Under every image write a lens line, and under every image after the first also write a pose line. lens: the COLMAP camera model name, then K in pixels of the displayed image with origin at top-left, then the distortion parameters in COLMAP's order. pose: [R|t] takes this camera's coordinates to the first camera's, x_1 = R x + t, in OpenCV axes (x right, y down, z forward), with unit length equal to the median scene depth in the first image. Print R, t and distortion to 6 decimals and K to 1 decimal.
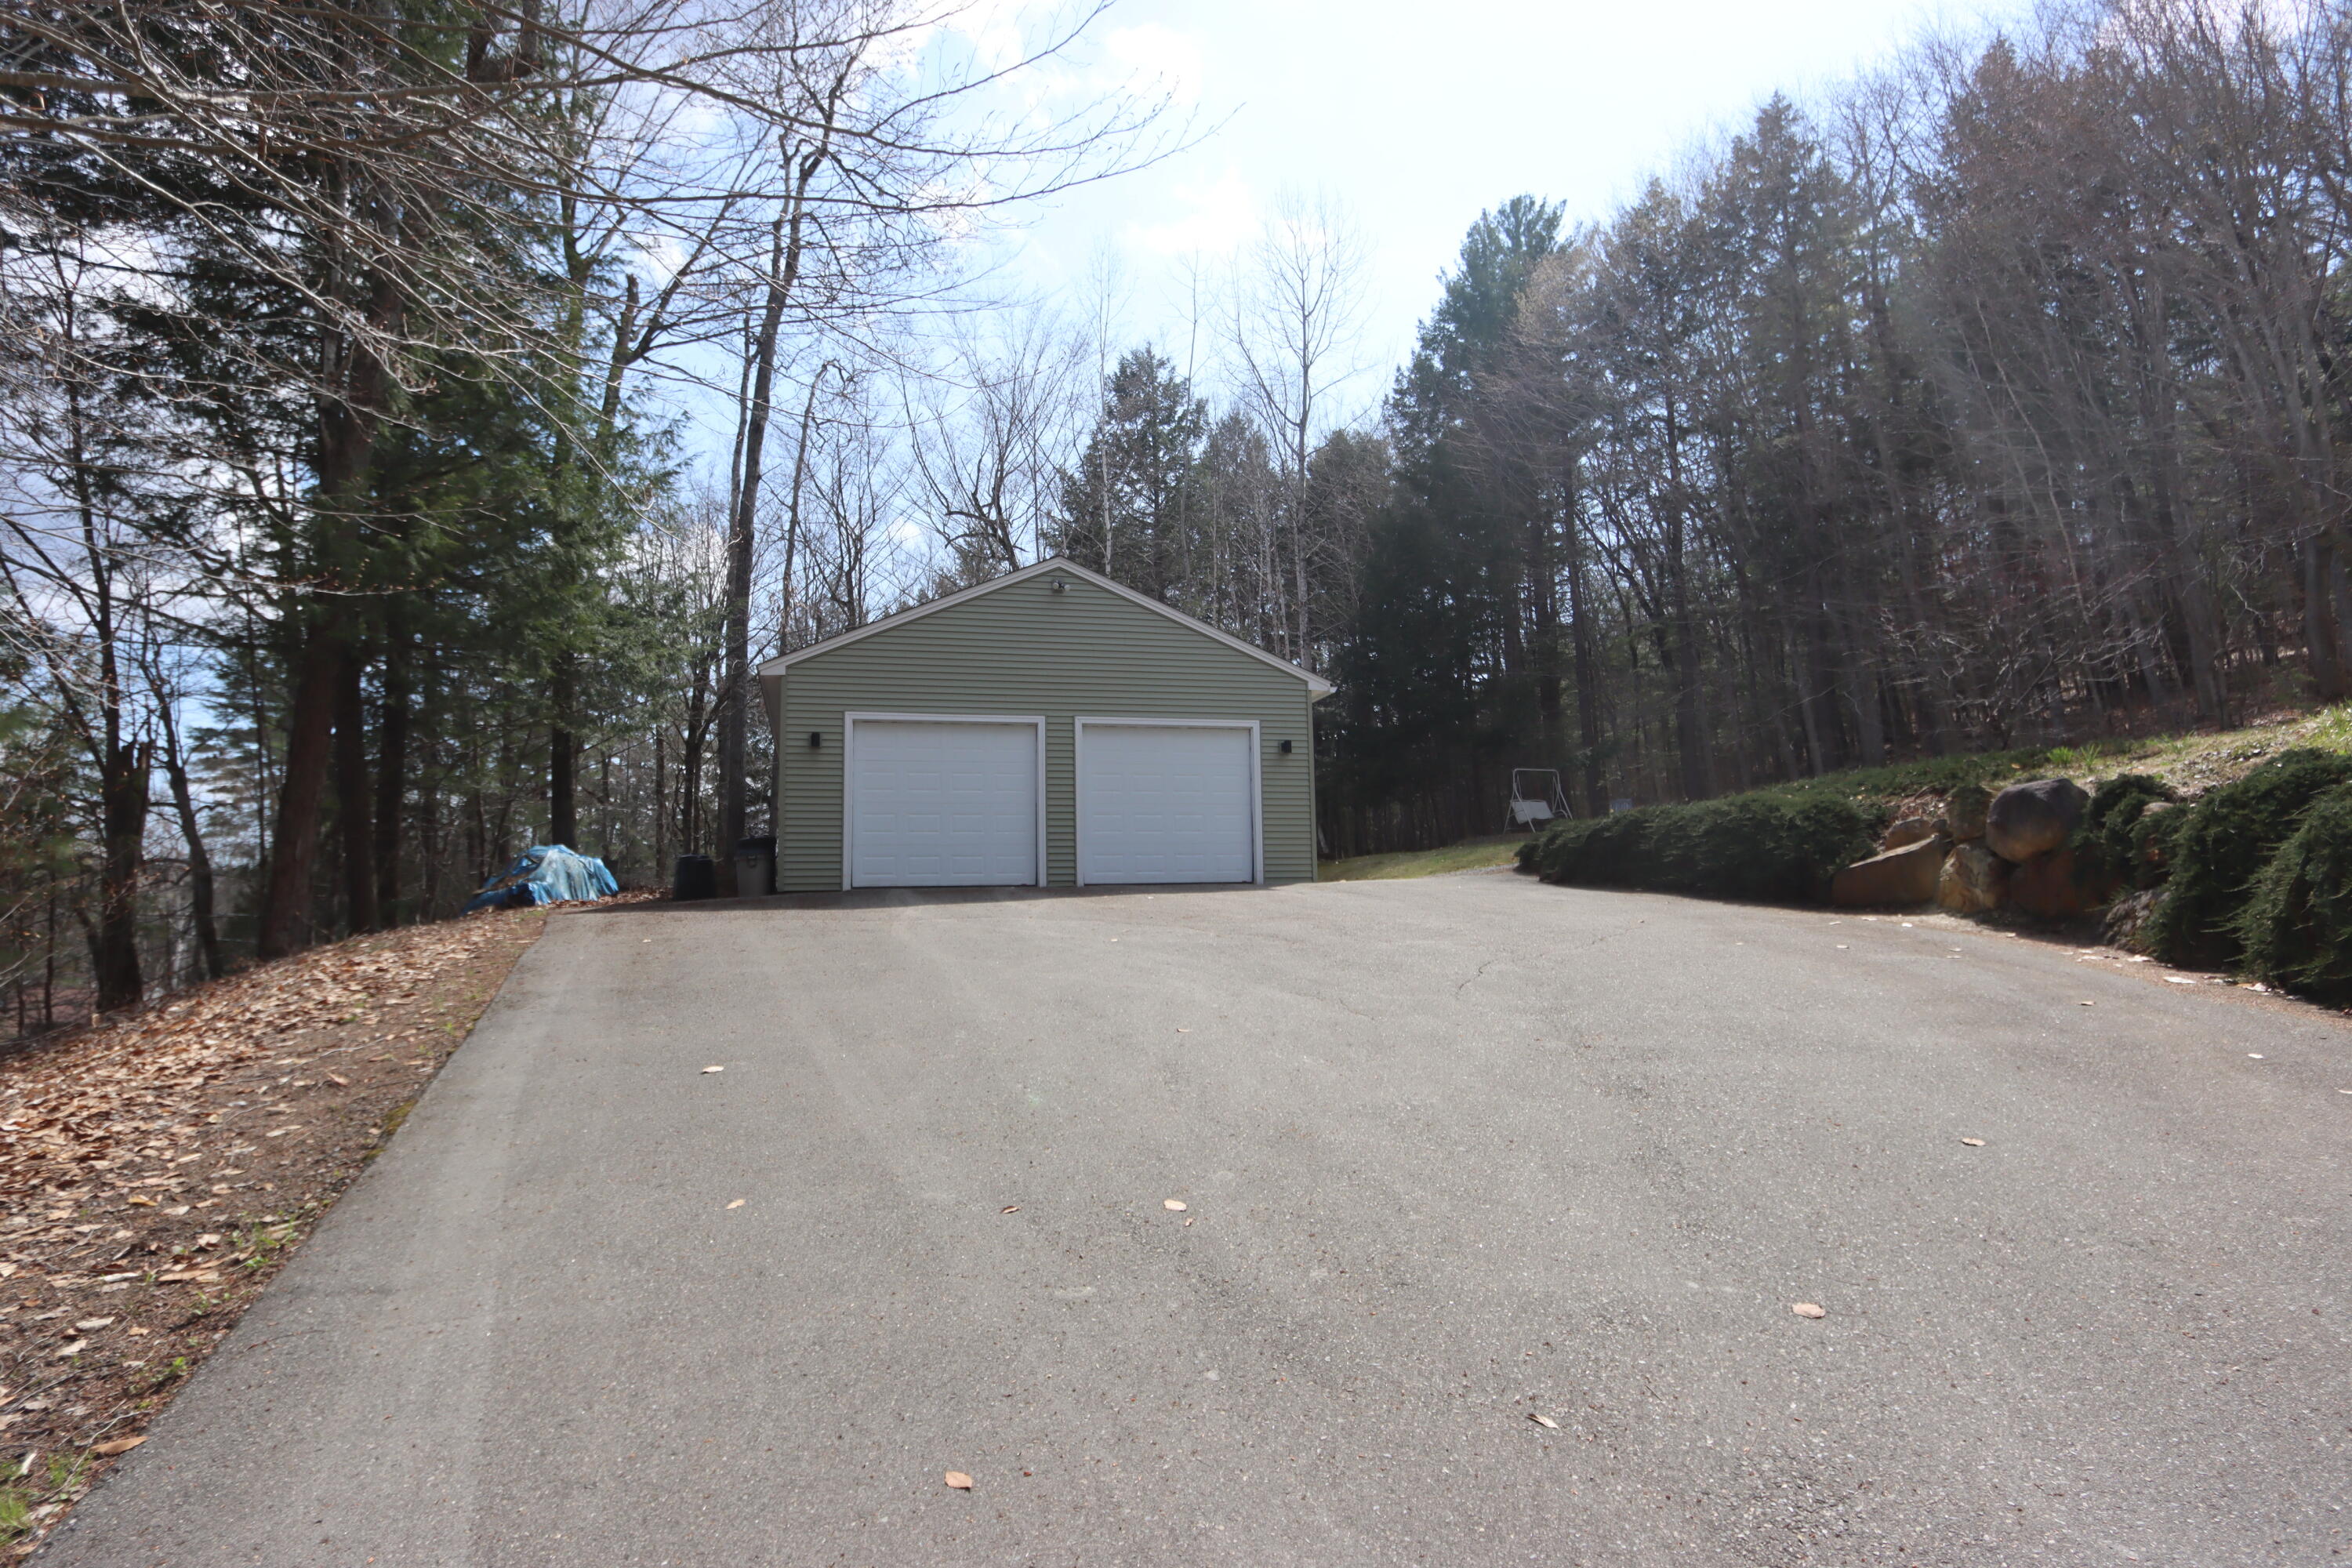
lens RADIAL K [[1308.1, 0, 1176.0], [0, 1308.1, 784.0], [0, 0, 1]] dist [0.000218, 0.000011]
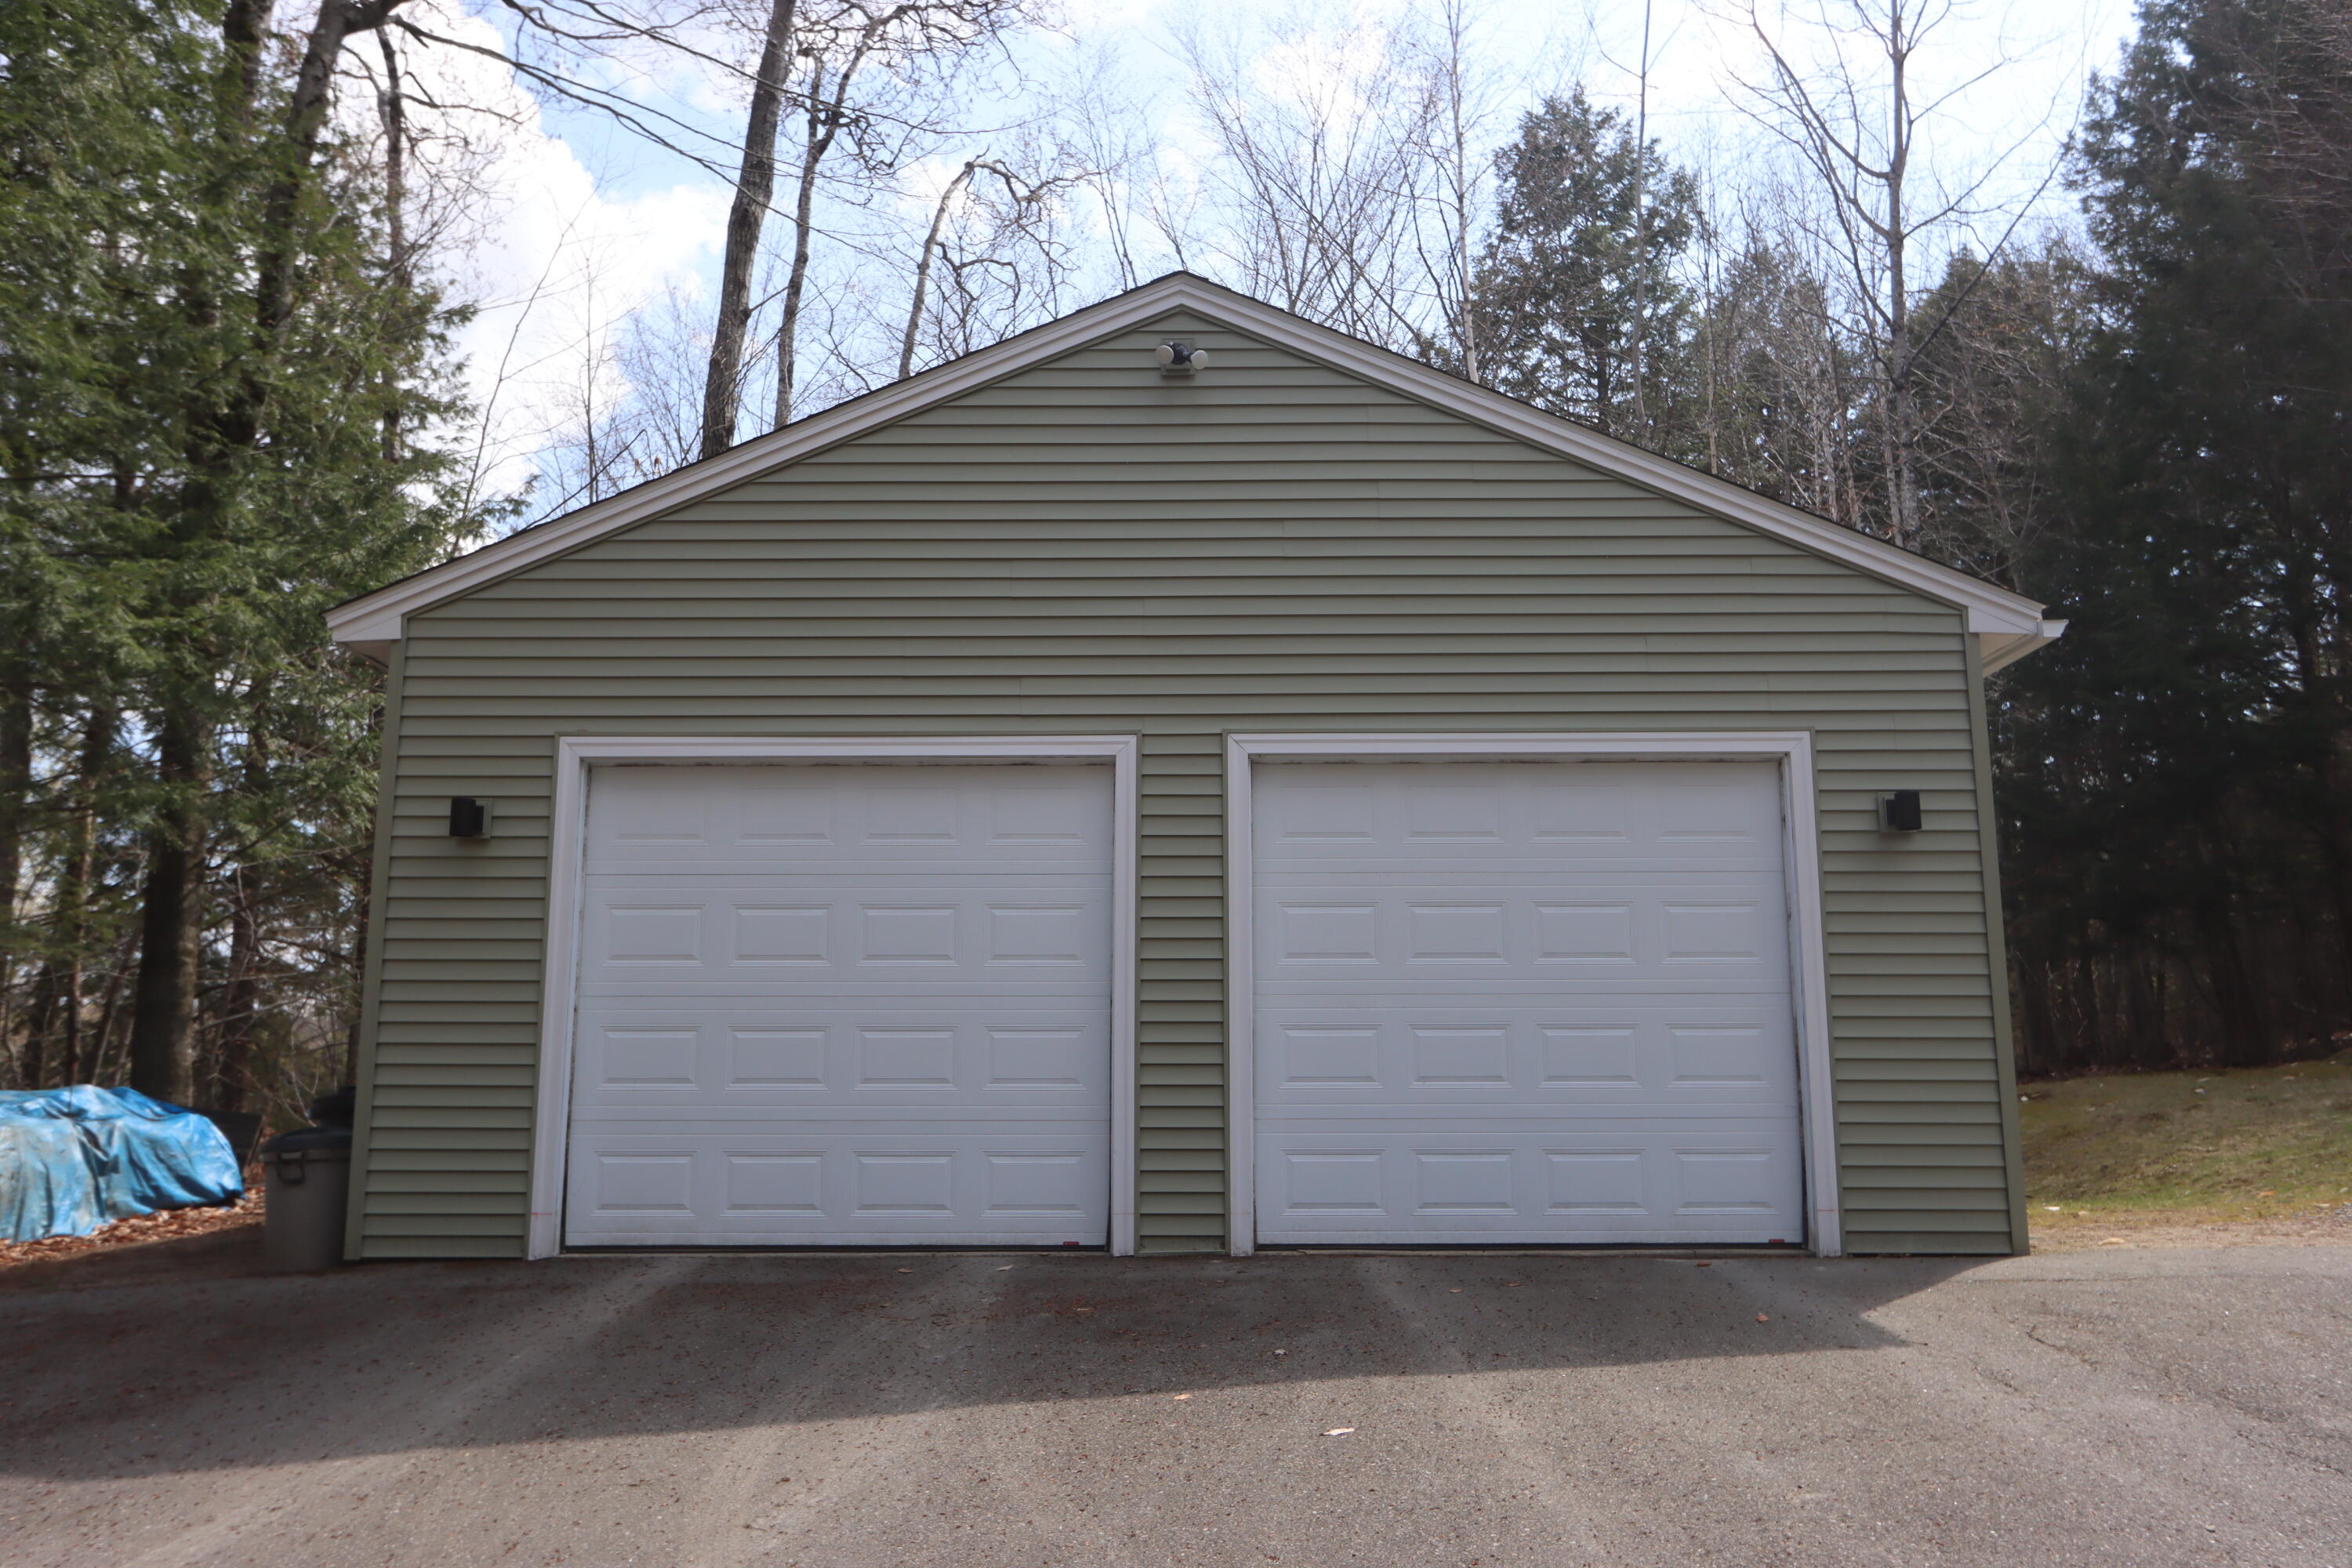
lens RADIAL K [[1817.4, 0, 1176.0], [0, 1817.4, 784.0], [0, 0, 1]] dist [-0.001770, 0.004880]
pose [[0.960312, -0.028453, -0.277473, 0.020390], [0.009531, 0.997550, -0.069306, -0.003586], [0.278765, 0.063911, 0.958230, 0.287483]]
